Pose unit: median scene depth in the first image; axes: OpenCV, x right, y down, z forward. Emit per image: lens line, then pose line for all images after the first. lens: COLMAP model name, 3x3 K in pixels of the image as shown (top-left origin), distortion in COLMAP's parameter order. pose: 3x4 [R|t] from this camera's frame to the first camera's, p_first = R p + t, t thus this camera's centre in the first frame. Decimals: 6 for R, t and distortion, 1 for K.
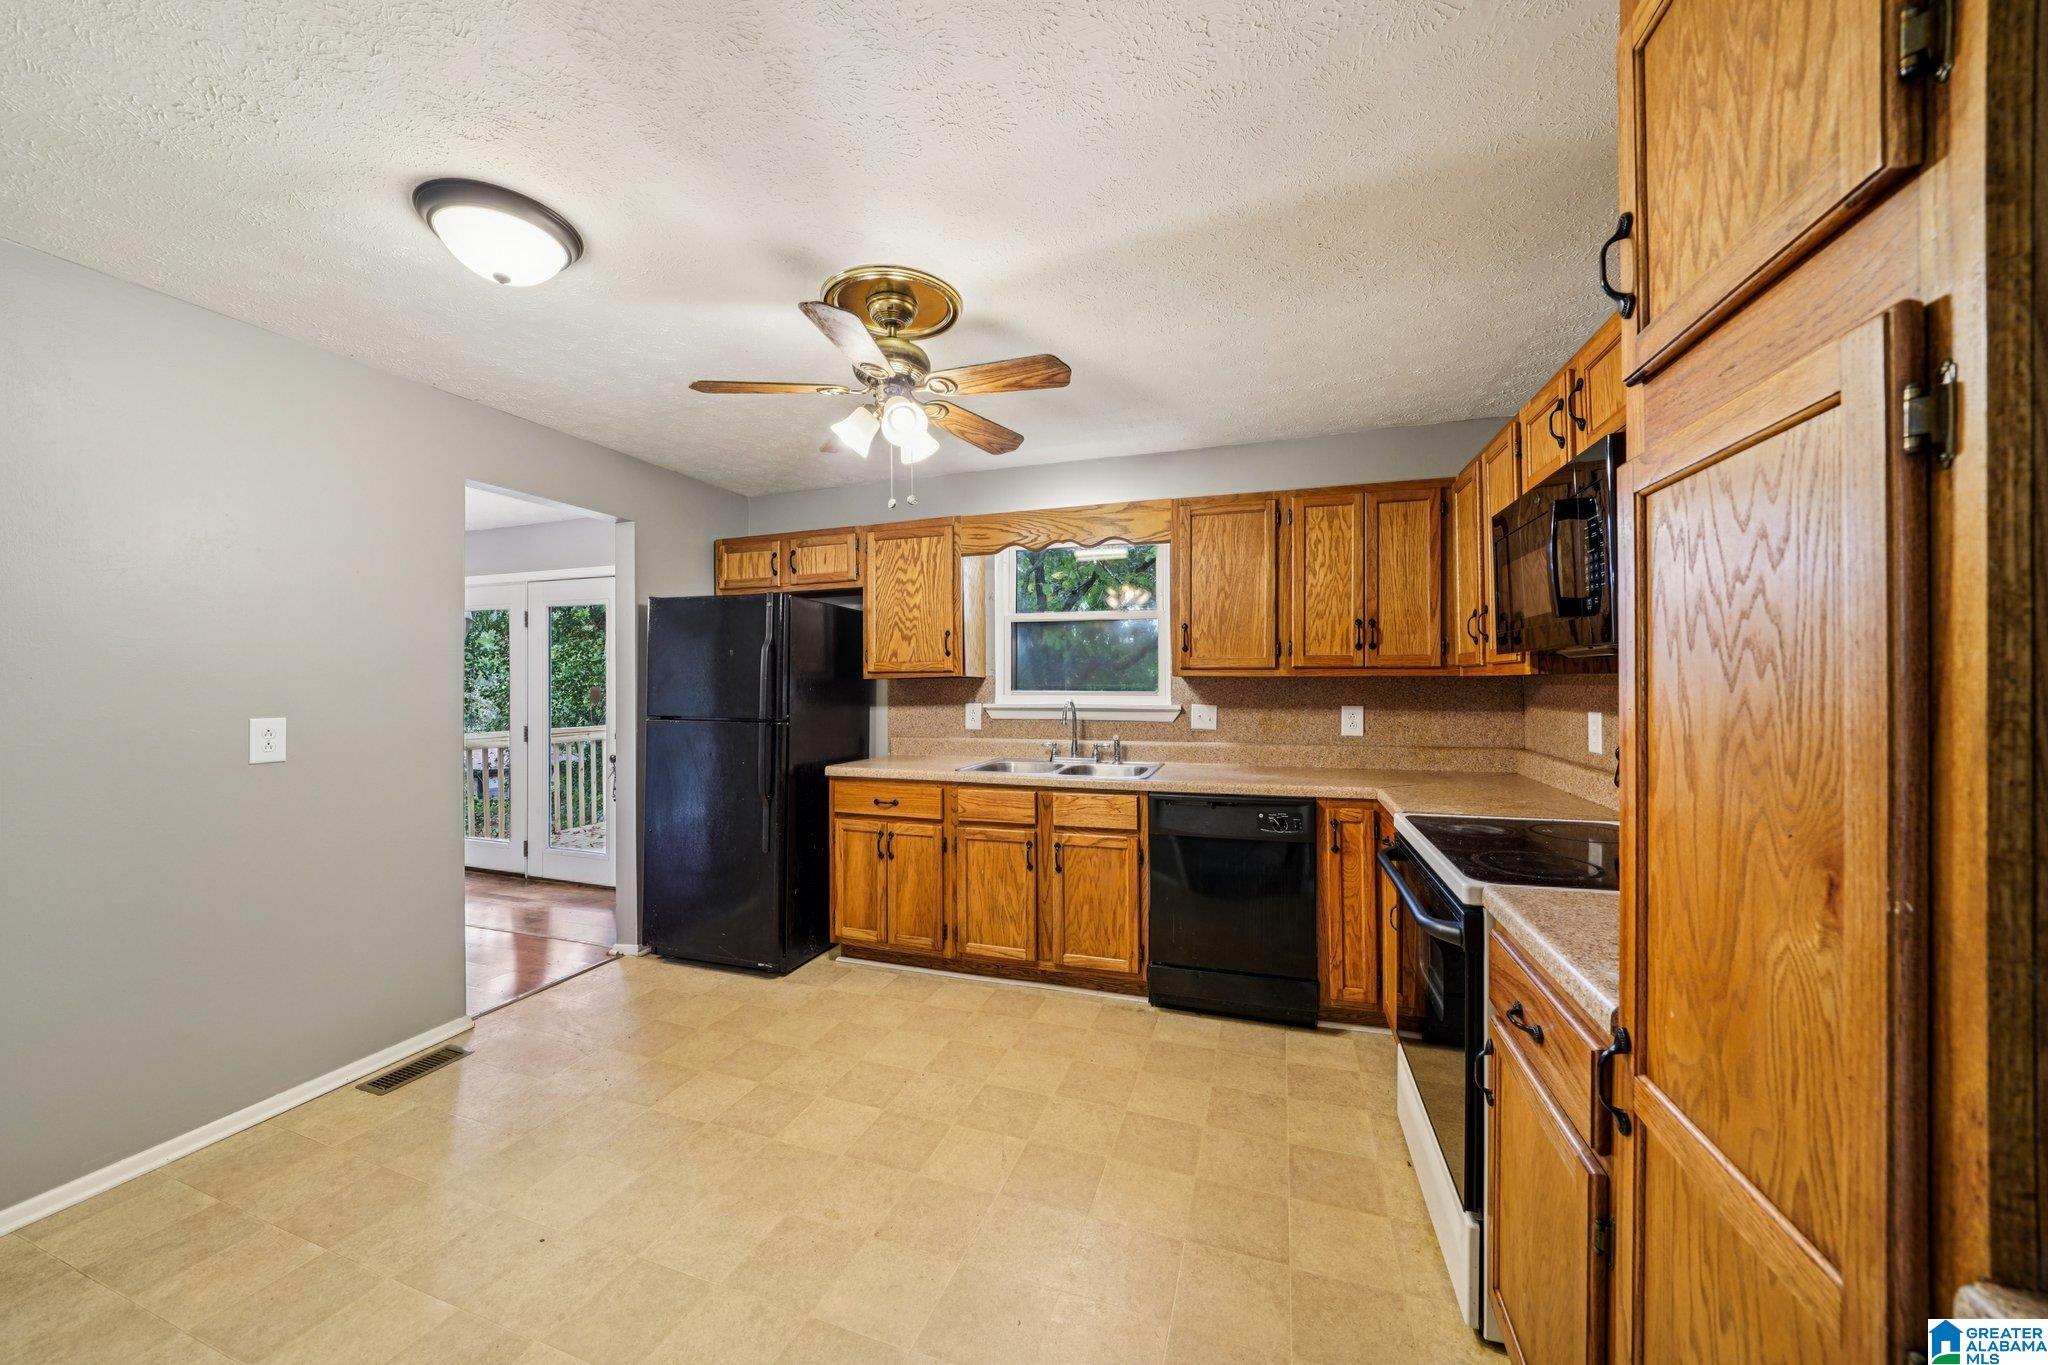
lens RADIAL K [[720.8, 0, 1026.6], [0, 720.8, 684.9], [0, 0, 1]] dist [-0.027266, -0.000008]
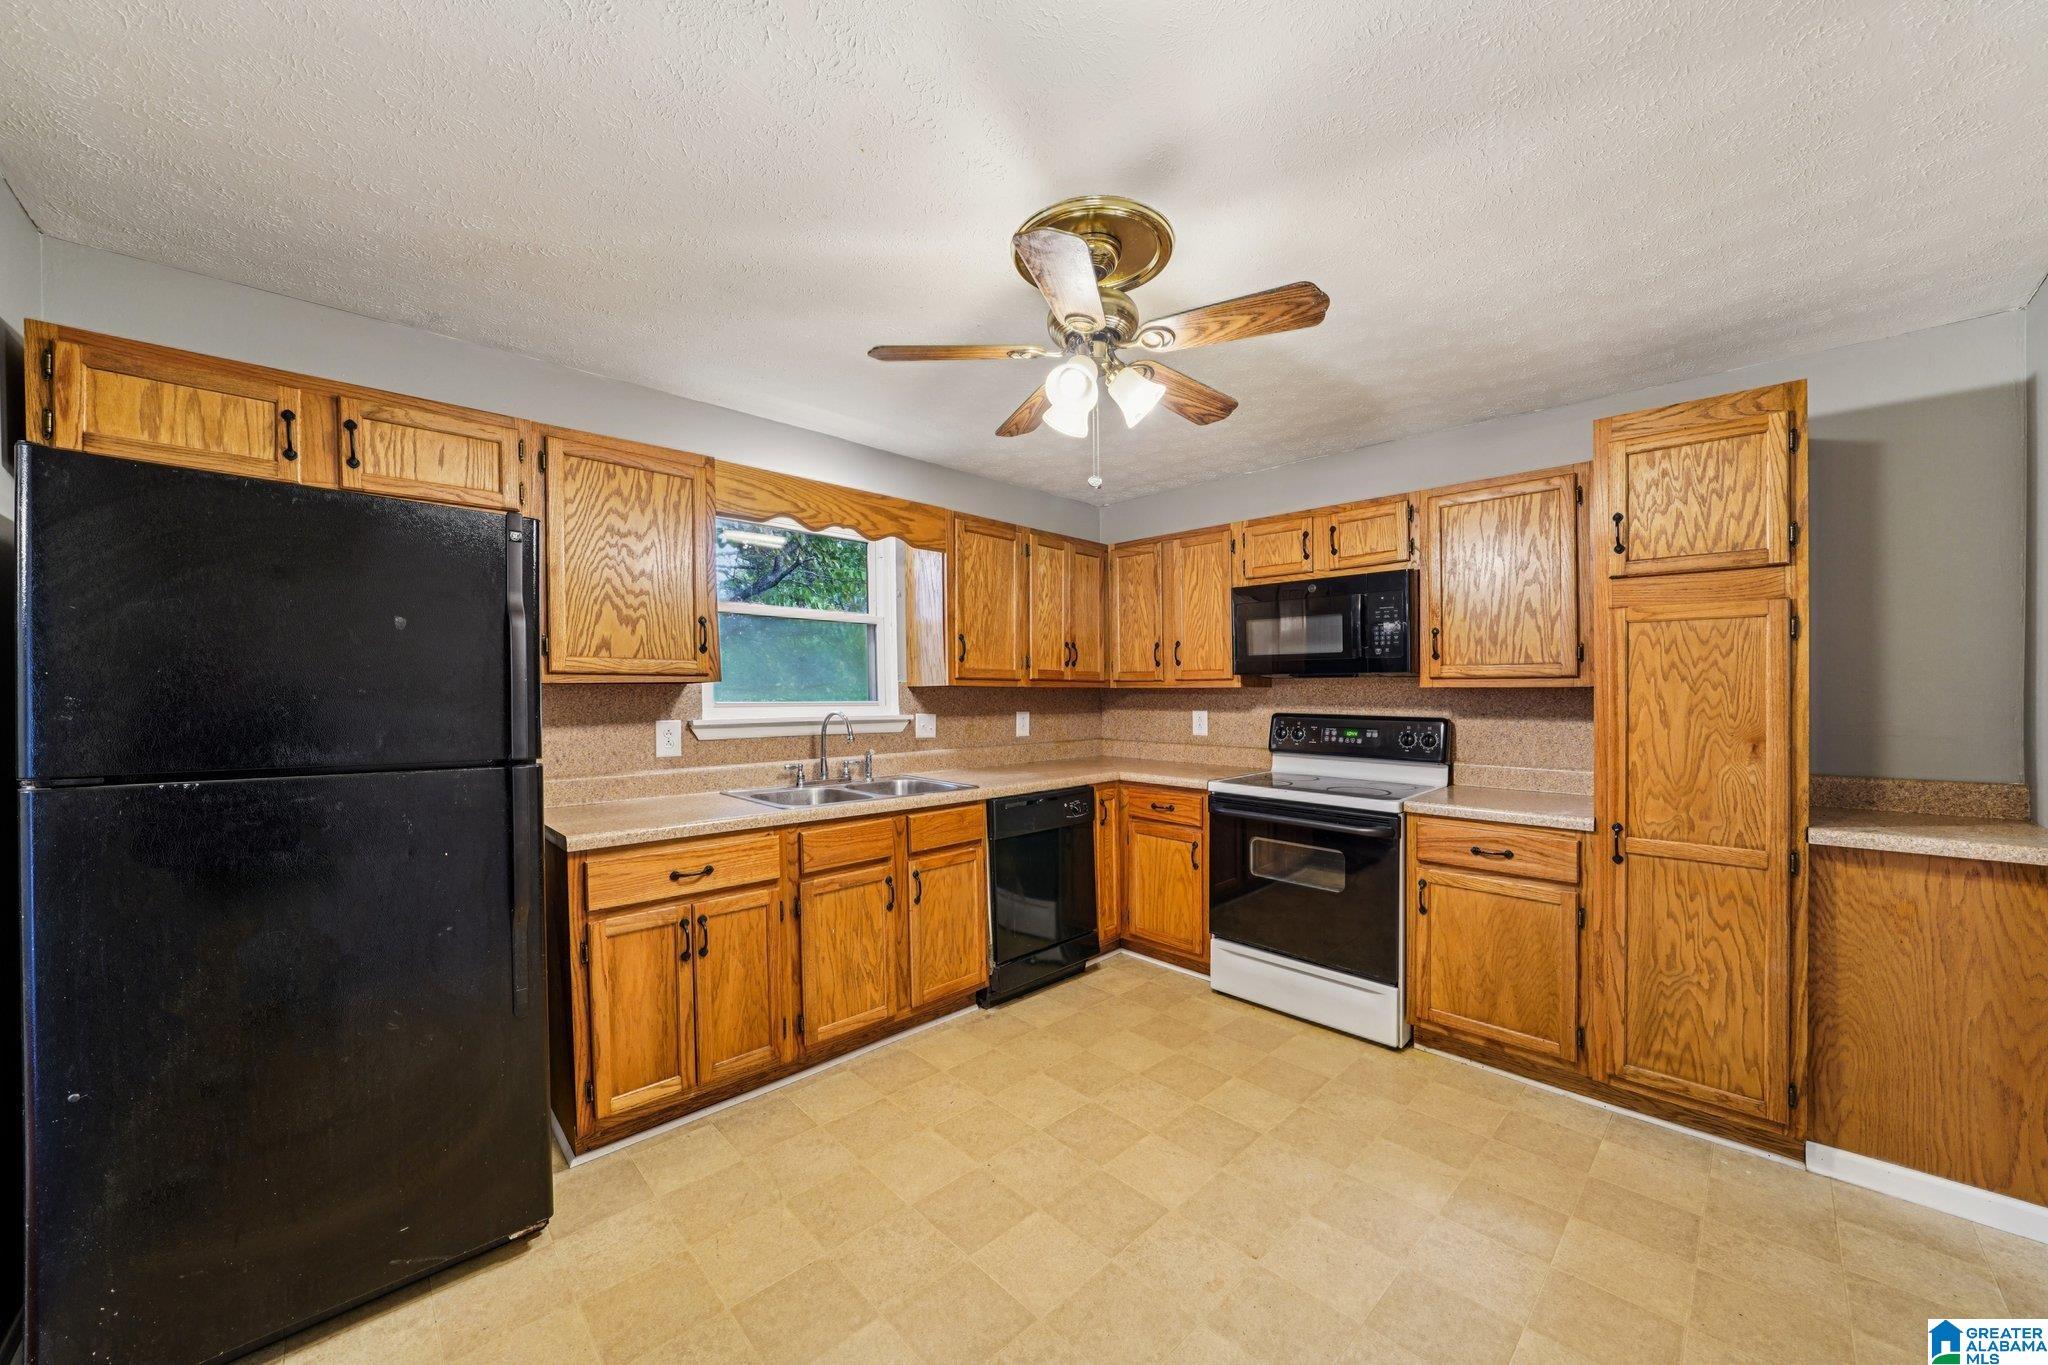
lens RADIAL K [[732.2, 0, 1014.9], [0, 732.2, 697.8], [0, 0, 1]] dist [-0.021061, 0.000251]
pose [[0.461863, -0.003842, 0.886943, -0.678578], [-0.000882, 0.999988, 0.004791, 0.000200], [-0.886951, -0.002995, 0.461854, 0.454445]]
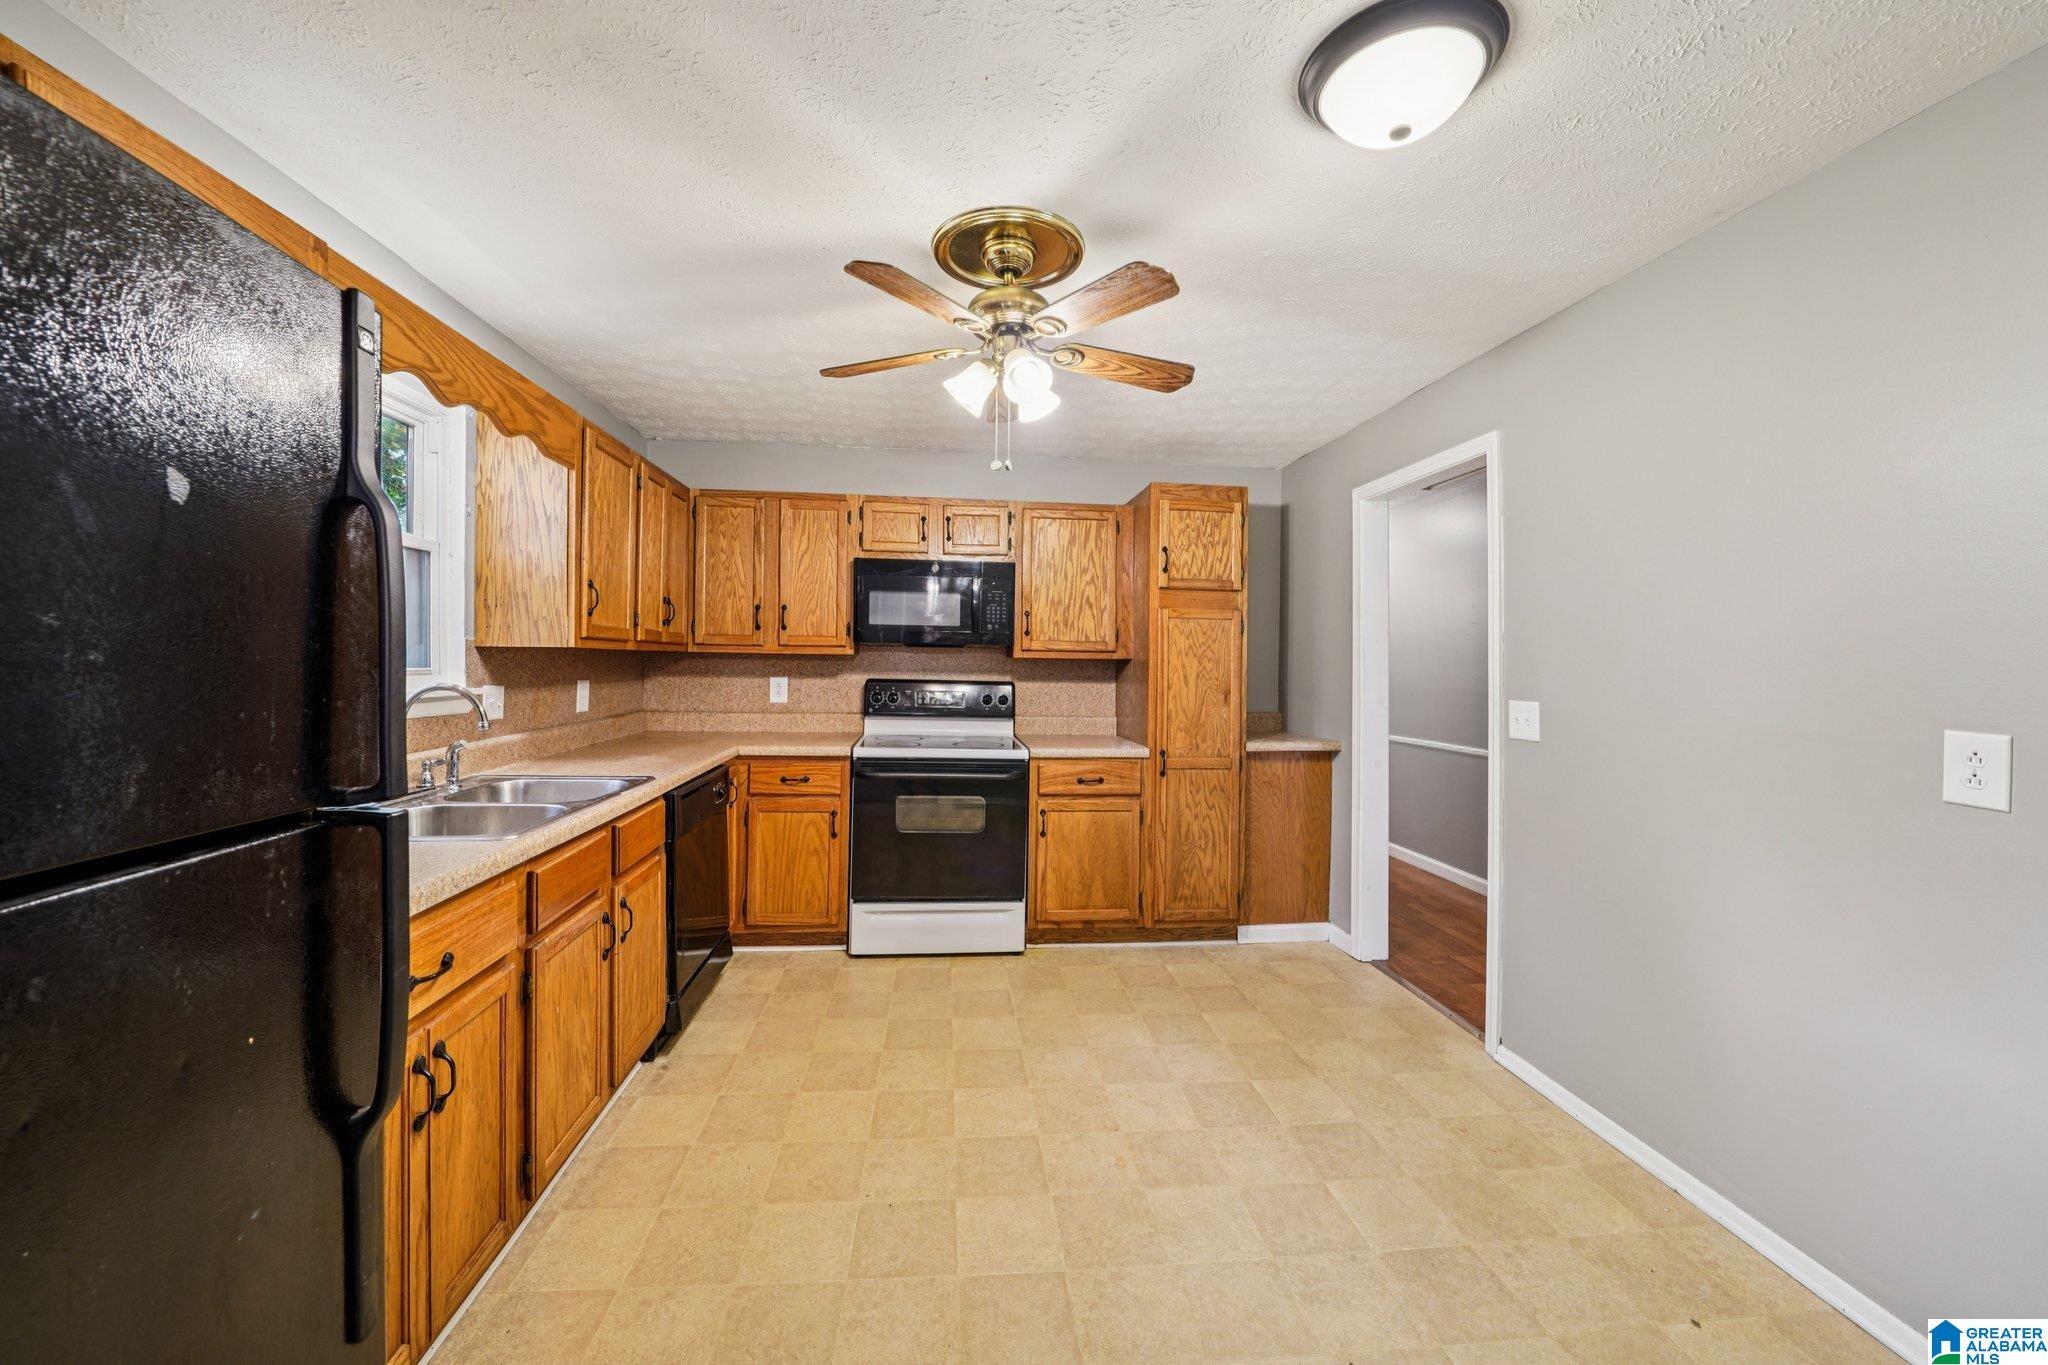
lens RADIAL K [[756.3, 0, 1003.5], [0, 756.3, 633.7], [0, 0, 1]] dist [-0.014034, -0.000013]
pose [[-0.405527, 0.027868, 0.913658, -0.713780], [-0.012143, 0.999283, -0.035869, -0.003343], [-0.914003, -0.025640, -0.404897, 0.929996]]
